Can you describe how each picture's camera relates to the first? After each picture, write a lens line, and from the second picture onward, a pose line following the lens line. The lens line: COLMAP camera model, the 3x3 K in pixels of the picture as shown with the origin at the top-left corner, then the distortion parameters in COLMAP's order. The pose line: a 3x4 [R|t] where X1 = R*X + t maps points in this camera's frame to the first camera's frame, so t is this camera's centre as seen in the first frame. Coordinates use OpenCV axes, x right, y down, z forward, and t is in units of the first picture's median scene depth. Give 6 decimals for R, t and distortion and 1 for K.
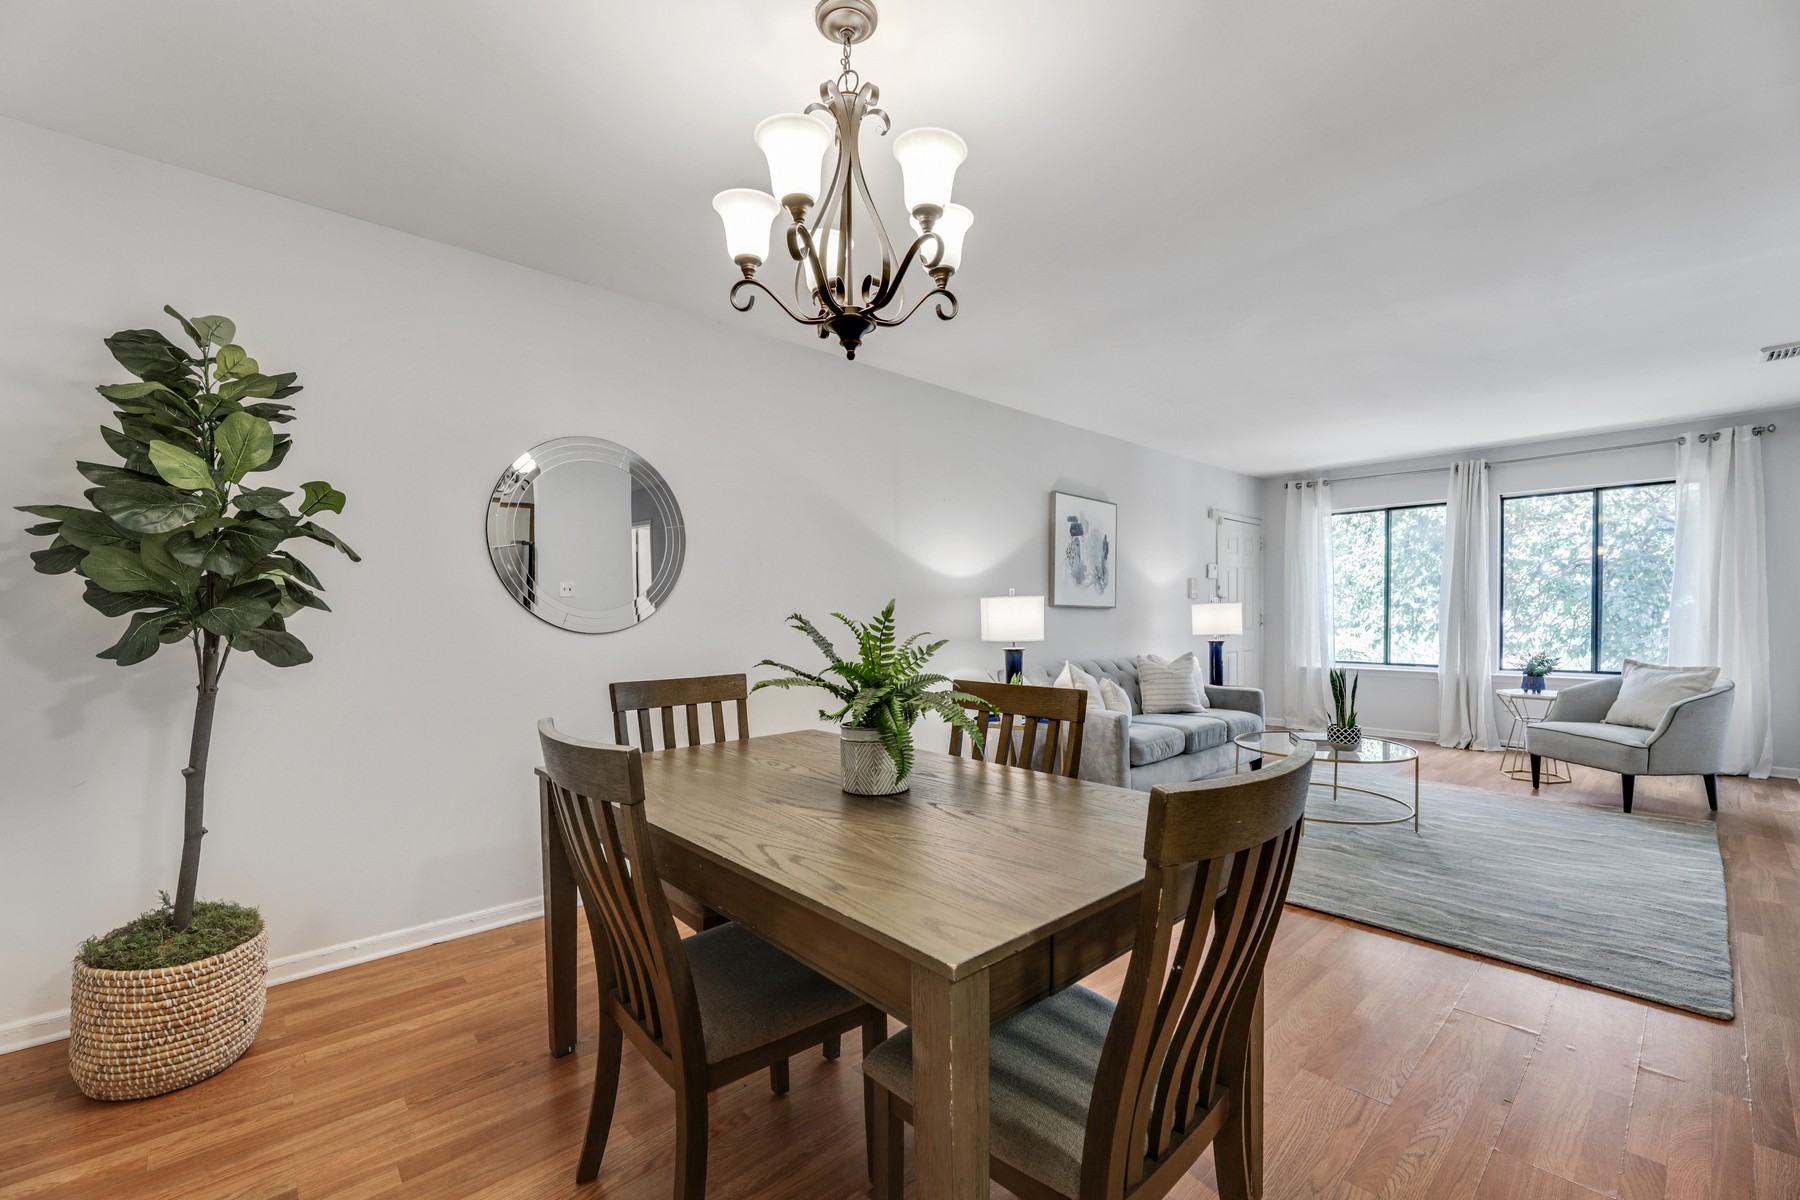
lens RADIAL K [[735.1, 0, 890.8], [0, 735.1, 625.6], [0, 0, 1]] dist [0.000382, -0.003824]
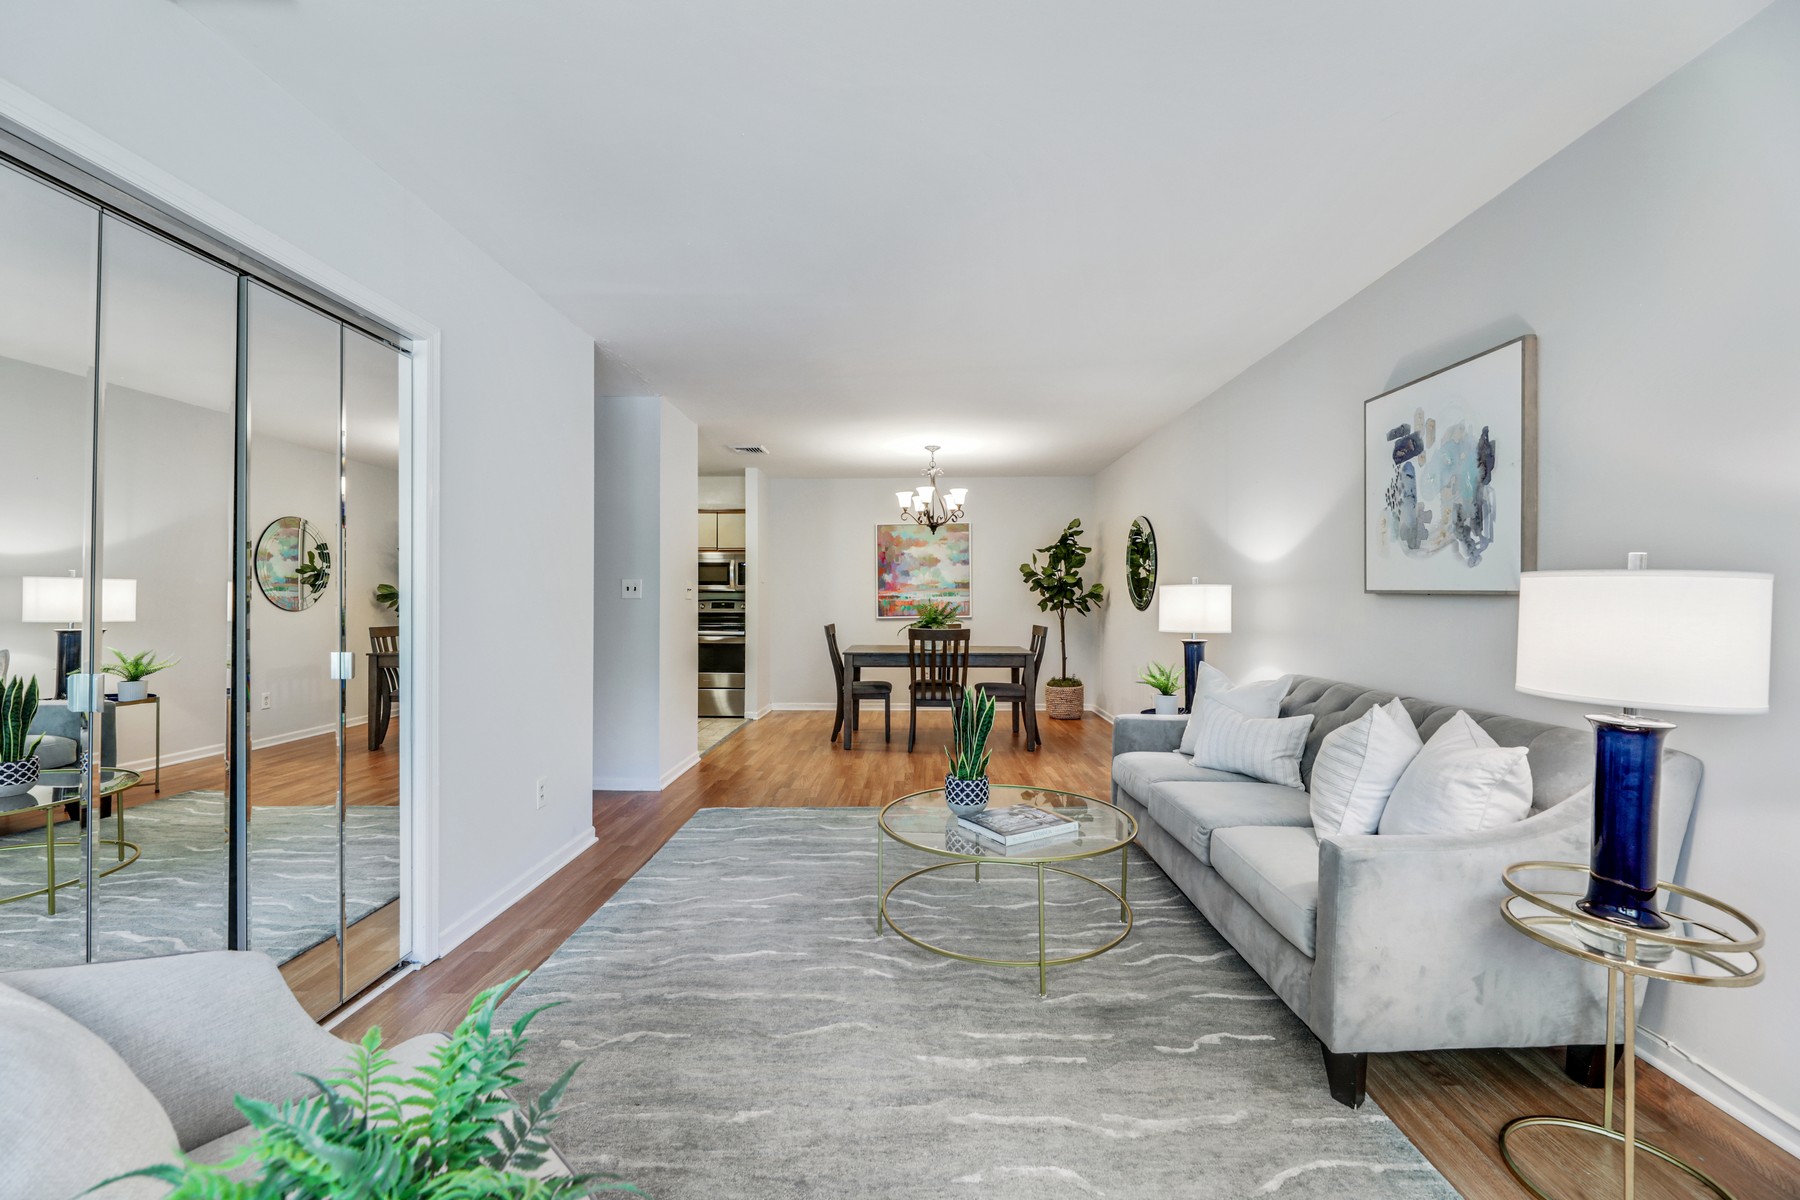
lens RADIAL K [[727.8, 0, 897.9], [0, 727.8, 597.4], [0, 0, 1]] dist [0.003652, -0.004680]
pose [[-0.686125, 0.001258, -0.727482, 0.914182], [-0.009220, 0.999903, 0.010425, -0.025623], [0.727425, 0.013860, -0.686047, 1.126771]]
